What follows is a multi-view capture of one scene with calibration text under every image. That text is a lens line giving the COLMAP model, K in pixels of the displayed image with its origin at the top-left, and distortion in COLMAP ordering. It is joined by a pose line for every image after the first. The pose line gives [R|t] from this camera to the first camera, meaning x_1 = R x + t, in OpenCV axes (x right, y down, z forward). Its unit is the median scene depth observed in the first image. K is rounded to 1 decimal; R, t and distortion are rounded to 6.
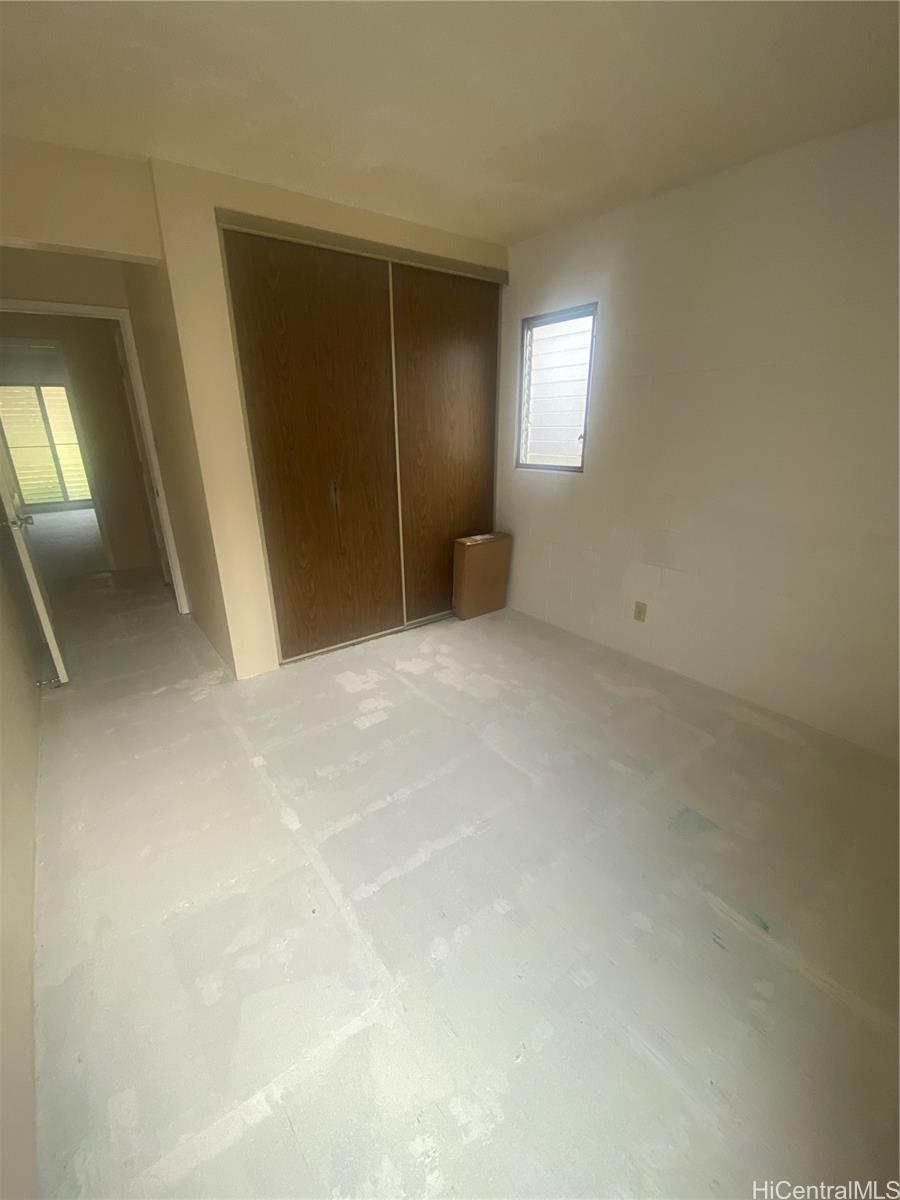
lens RADIAL K [[486.9, 0, 451.3], [0, 486.9, 597.9], [0, 0, 1]] dist [0.022973, -0.020566]
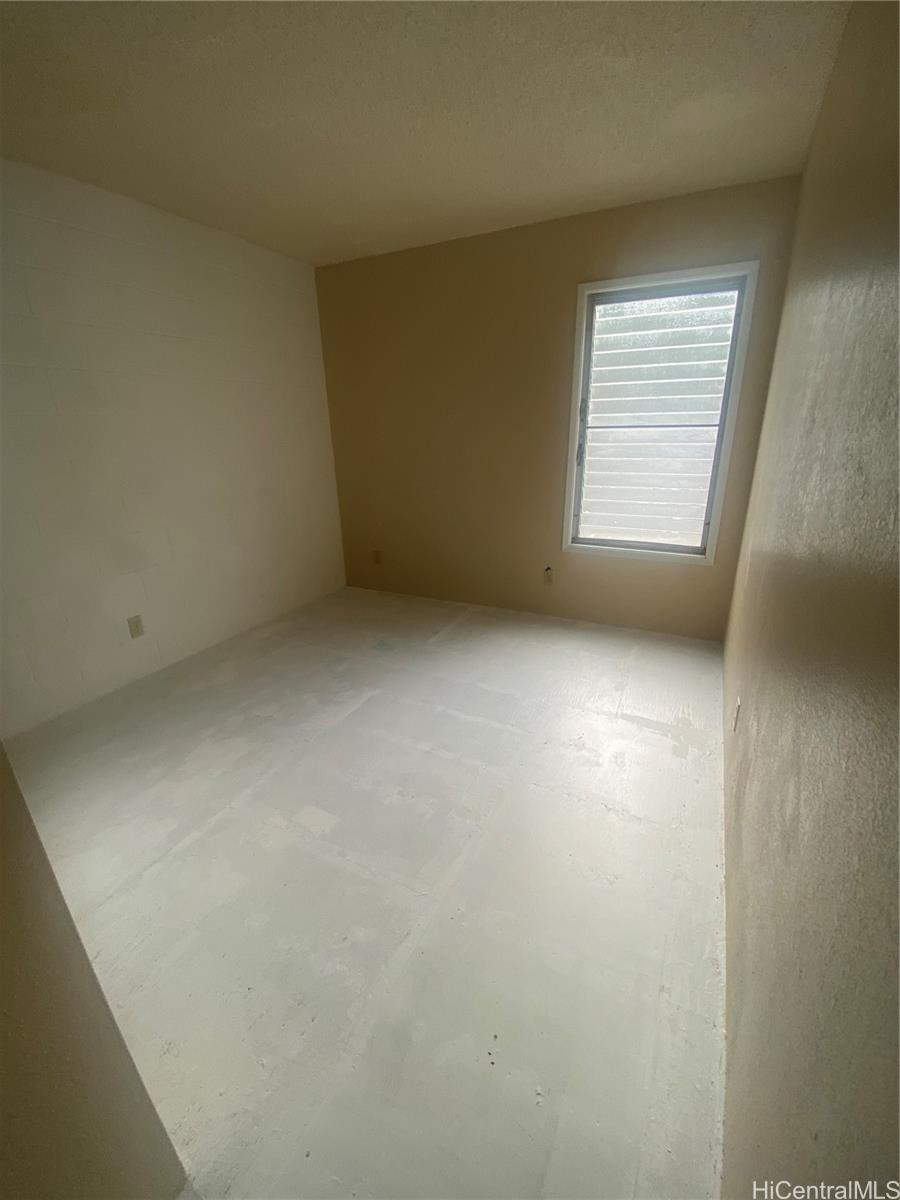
lens RADIAL K [[486.9, 0, 451.3], [0, 486.9, 597.9], [0, 0, 1]] dist [0.022973, -0.020566]
pose [[-0.437551, -0.287957, 0.851839, -0.790562], [0.322665, 0.833963, 0.447653, -0.293737], [-0.839307, 0.470729, -0.271987, 0.878260]]
